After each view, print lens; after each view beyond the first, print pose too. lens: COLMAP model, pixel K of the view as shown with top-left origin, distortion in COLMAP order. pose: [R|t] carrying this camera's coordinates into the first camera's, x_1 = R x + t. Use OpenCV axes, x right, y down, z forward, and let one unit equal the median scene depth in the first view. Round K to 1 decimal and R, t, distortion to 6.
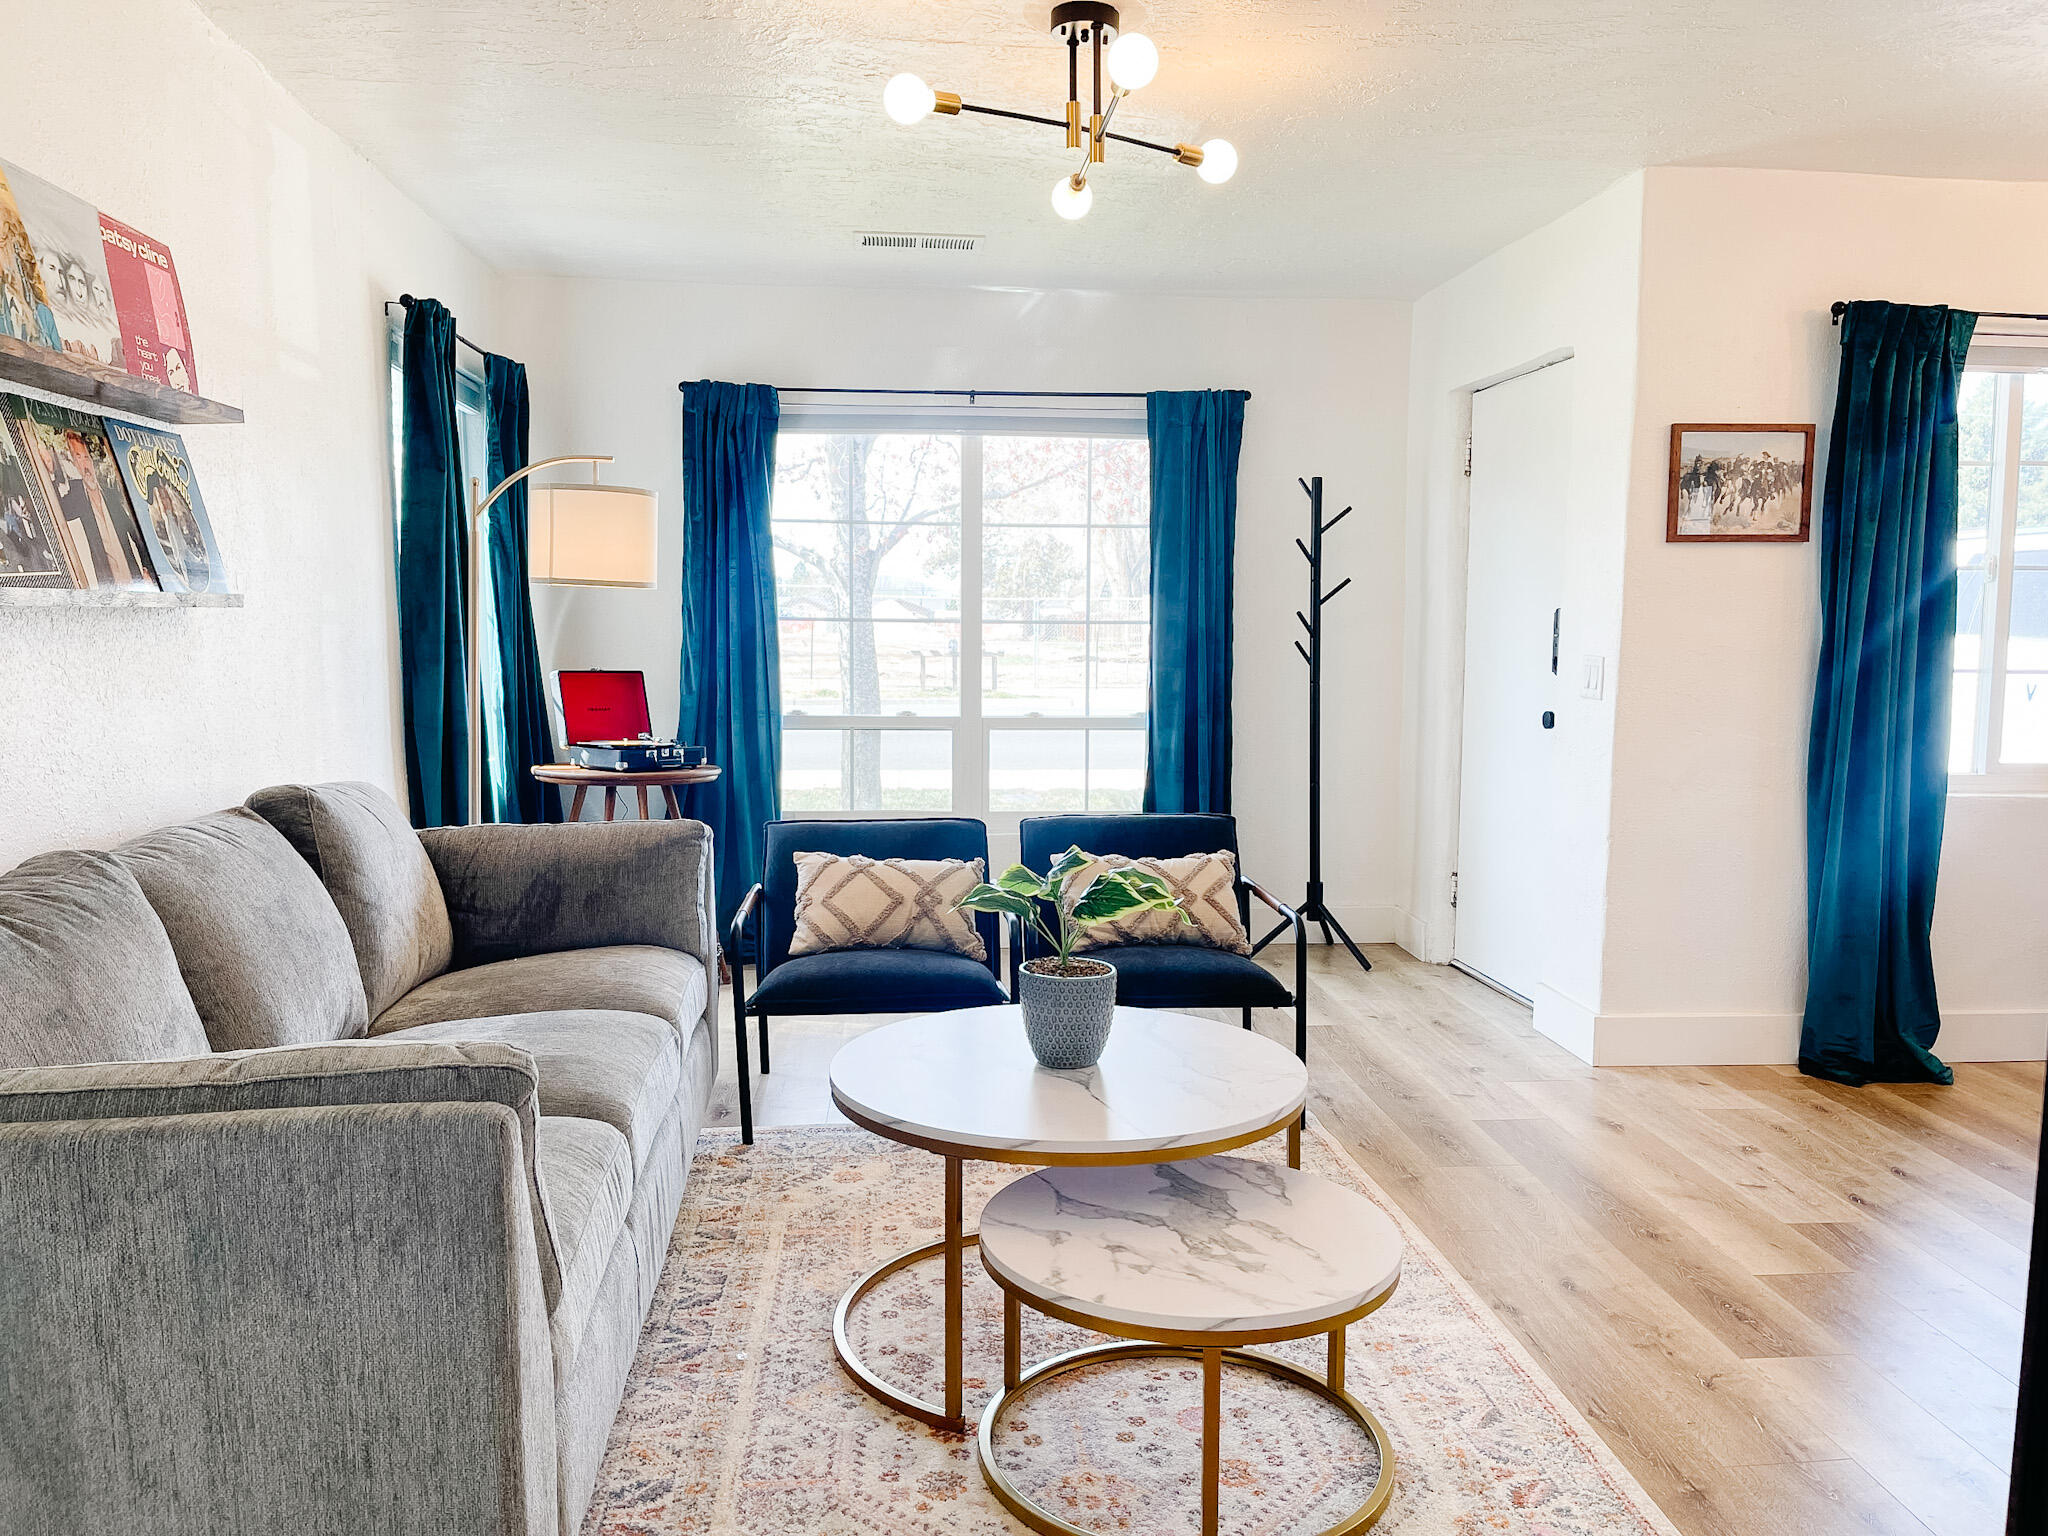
lens RADIAL K [[1530.9, 0, 1037.1], [0, 1530.9, 767.7], [0, 0, 1]] dist [0.066993, -0.082370]
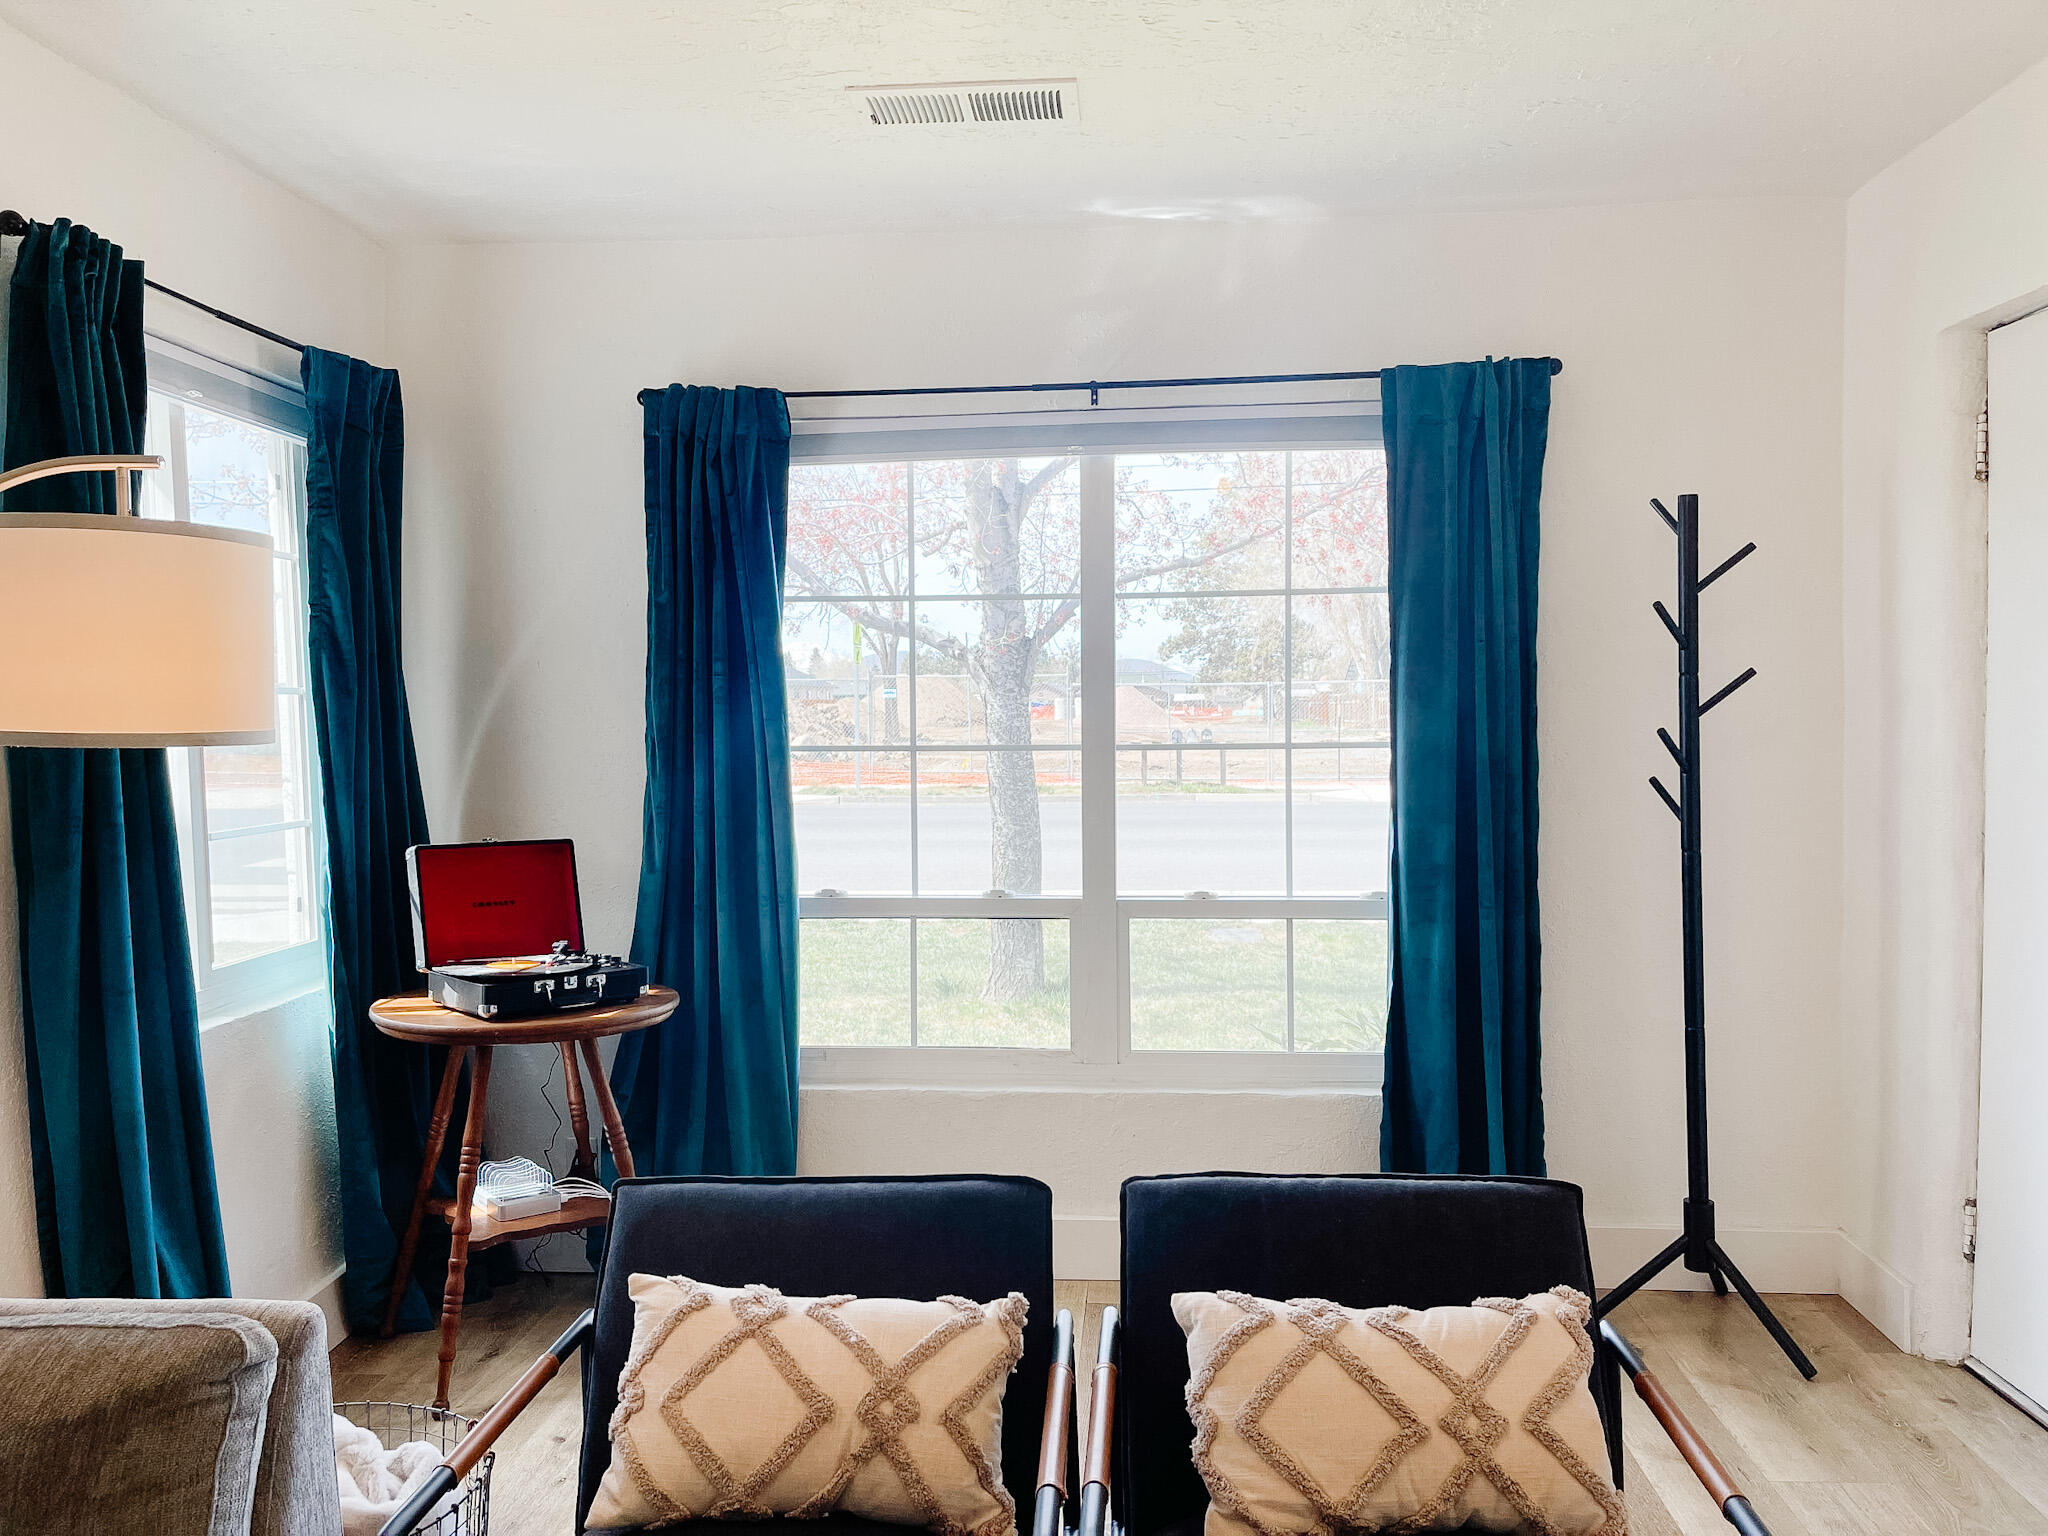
lens RADIAL K [[1530.9, 0, 1015.9], [0, 1530.9, 775.8], [0, 0, 1]] dist [0.066993, -0.082370]
pose [[0.985236, -0.009914, -0.170916, 0.032940], [0.001553, 0.998798, -0.048986, -0.056940], [0.171197, 0.047997, 0.984067, 0.399234]]
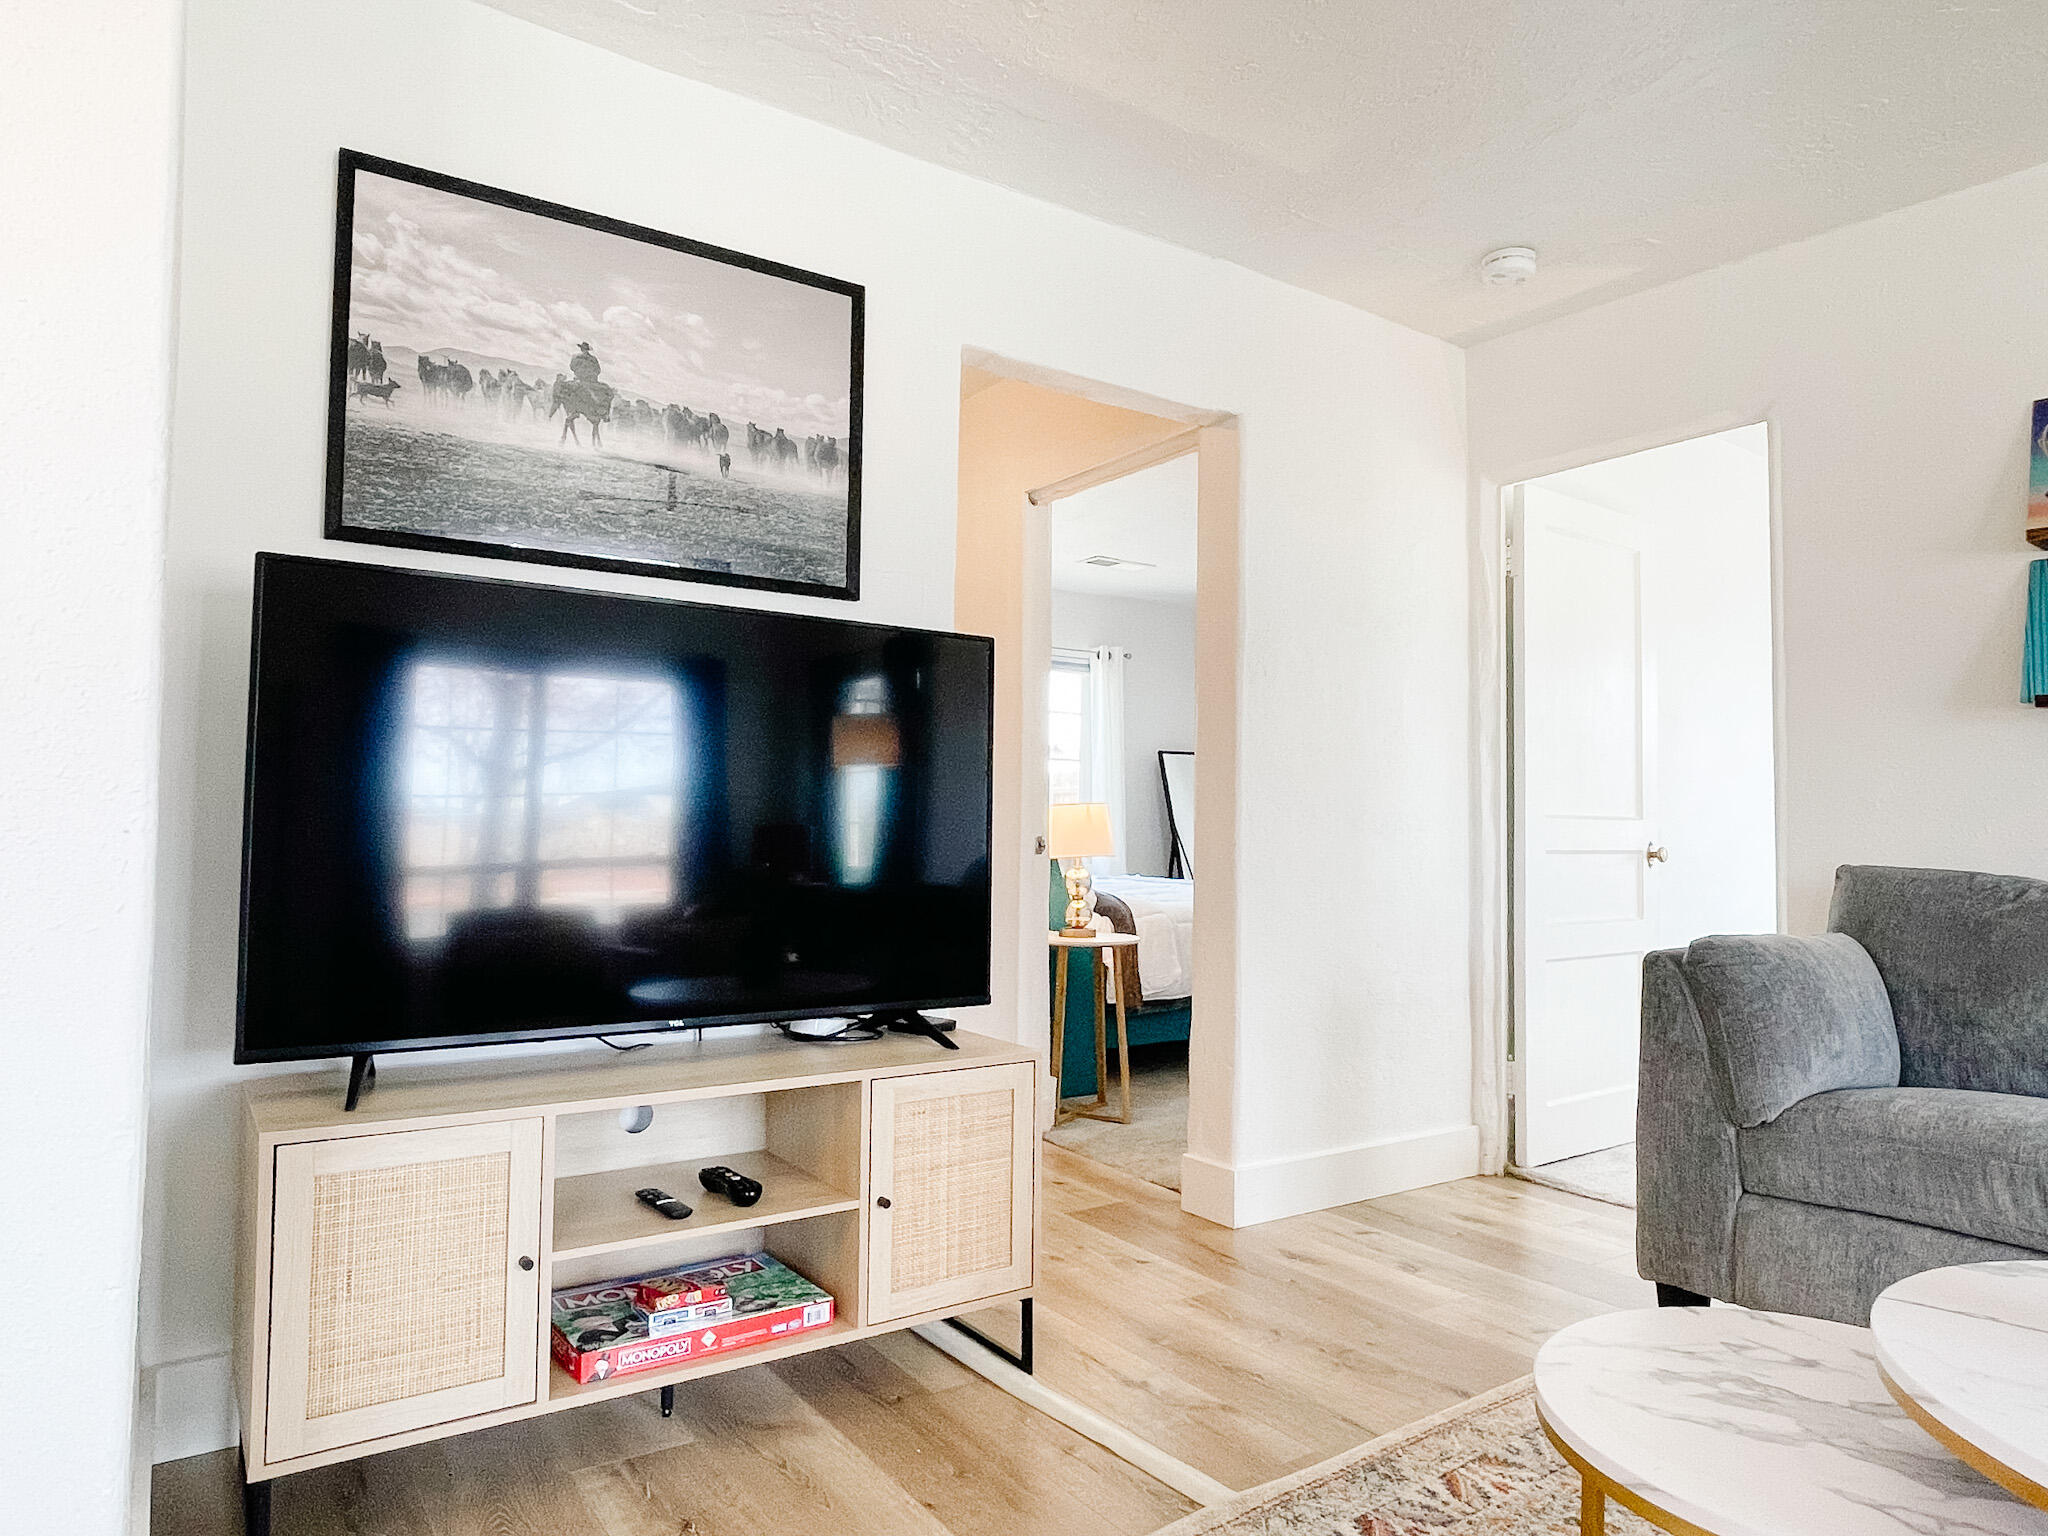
lens RADIAL K [[1244.7, 0, 1007.9], [0, 1244.7, 772.5], [0, 0, 1]] dist [-0.004564, -0.003680]
pose [[-0.874807, -0.037543, -0.483015, 0.303672], [-0.065301, 0.997032, 0.040773, -0.003244], [0.480051, 0.067210, -0.874662, 0.535548]]
